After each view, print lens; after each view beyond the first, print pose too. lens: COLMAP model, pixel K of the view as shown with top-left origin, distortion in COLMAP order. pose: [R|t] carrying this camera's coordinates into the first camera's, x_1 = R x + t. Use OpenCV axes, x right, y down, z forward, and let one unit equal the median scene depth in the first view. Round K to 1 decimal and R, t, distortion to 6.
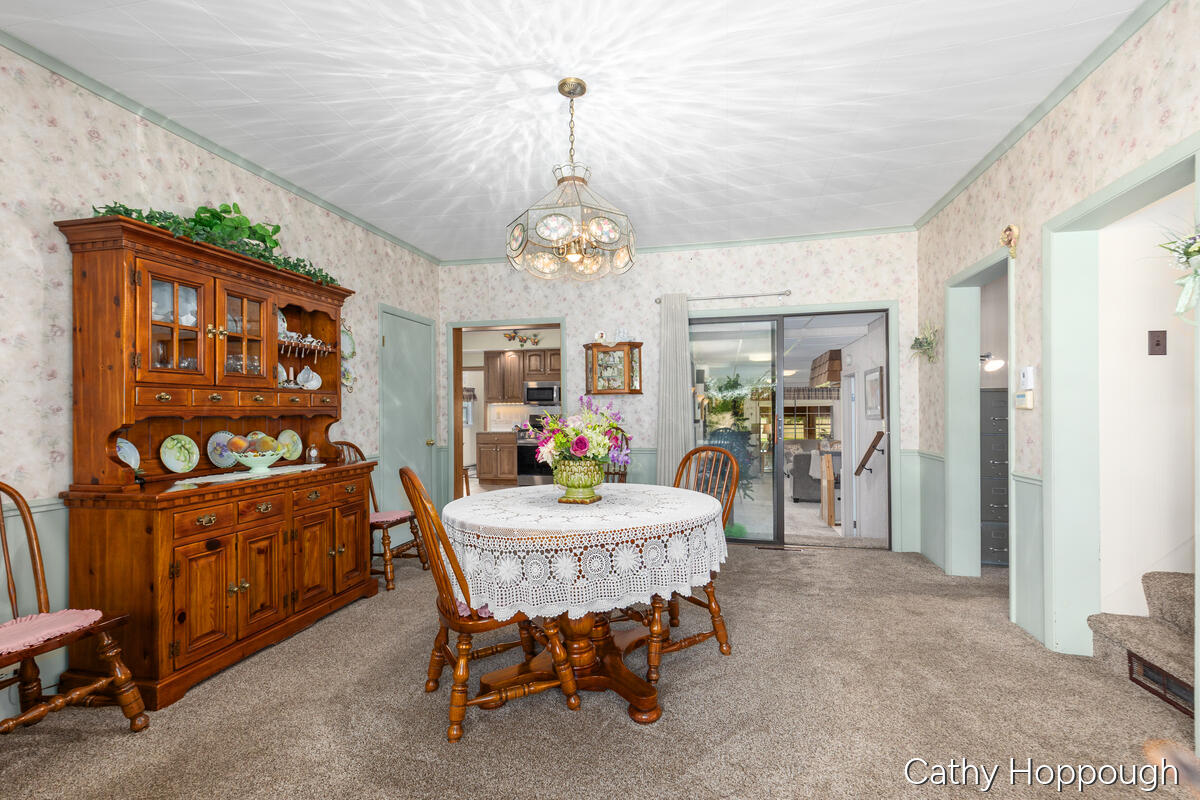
lens RADIAL K [[546.5, 0, 599.0], [0, 546.5, 408.4], [0, 0, 1]] dist [-0.000087, 0.000048]
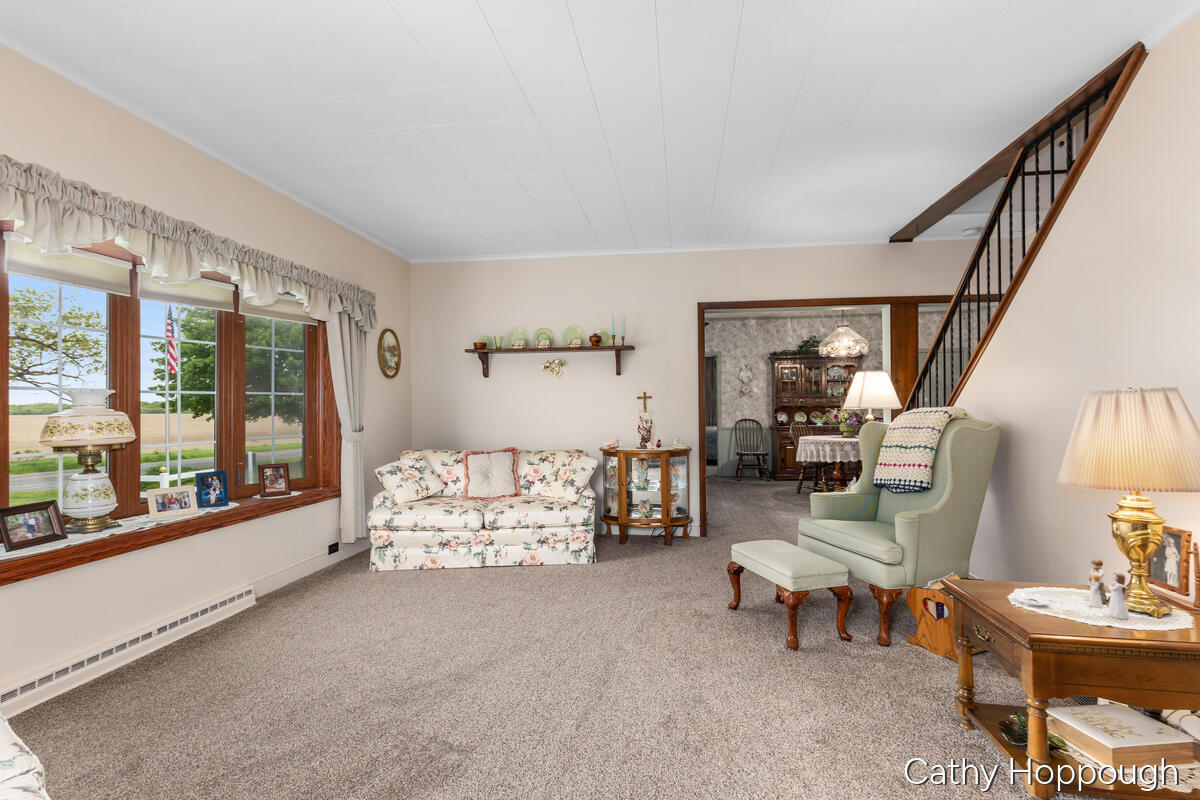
lens RADIAL K [[546.5, 0, 599.2], [0, 546.5, 403.7], [0, 0, 1]] dist [-0.000087, 0.000048]
pose [[0.077149, -0.004192, -0.997011, 2.710477], [0.015638, 0.999873, -0.002994, -0.011131], [0.996897, -0.015361, 0.077204, -0.506536]]
